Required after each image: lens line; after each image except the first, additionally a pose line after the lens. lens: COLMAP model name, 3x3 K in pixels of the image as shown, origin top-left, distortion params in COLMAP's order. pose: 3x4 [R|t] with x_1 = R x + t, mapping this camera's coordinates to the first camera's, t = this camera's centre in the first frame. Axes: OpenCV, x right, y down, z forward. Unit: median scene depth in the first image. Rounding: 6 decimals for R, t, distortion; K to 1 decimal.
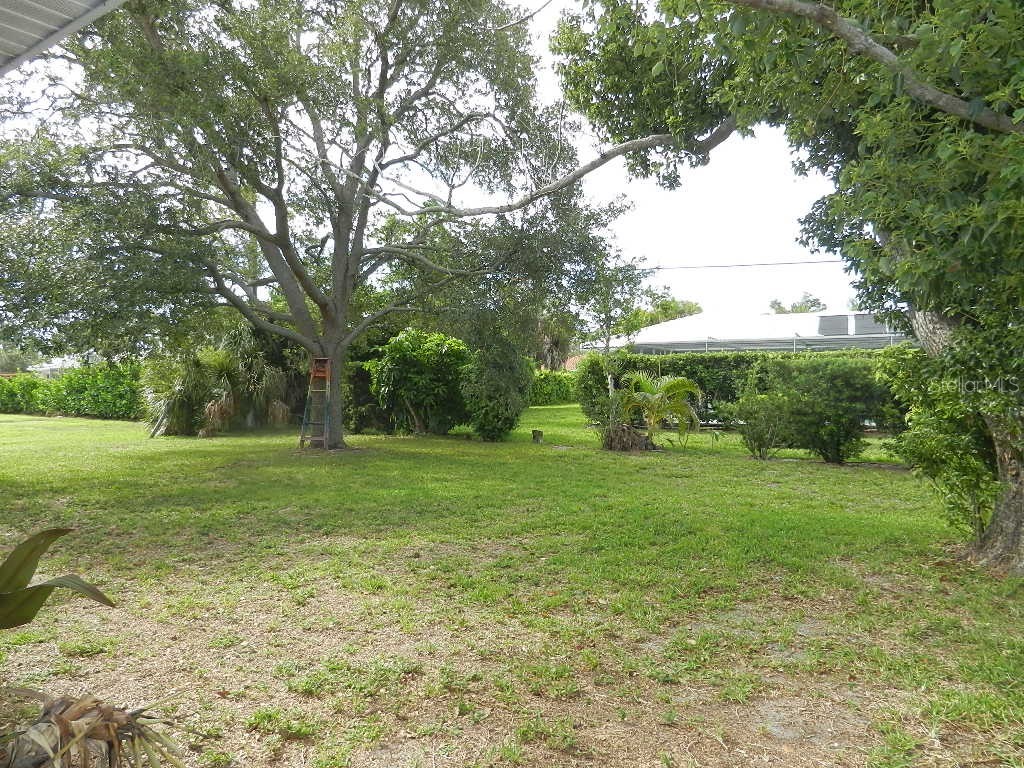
lens RADIAL K [[752.8, 0, 509.7], [0, 752.8, 380.9], [0, 0, 1]] dist [-0.008892, 0.010168]
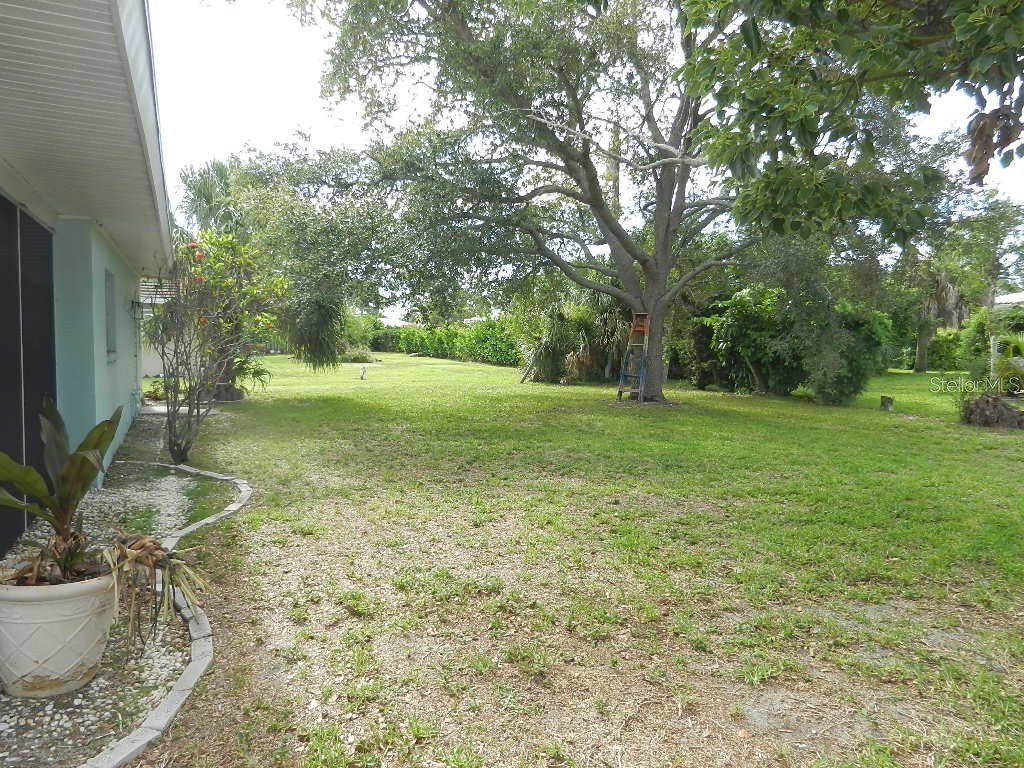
lens RADIAL K [[752.8, 0, 509.7], [0, 752.8, 380.9], [0, 0, 1]] dist [-0.008892, 0.010168]
pose [[0.858933, 0.050315, -0.509611, 0.100636], [-0.020725, 0.997761, 0.063581, 0.000371], [0.511669, -0.044050, 0.858053, 0.013299]]
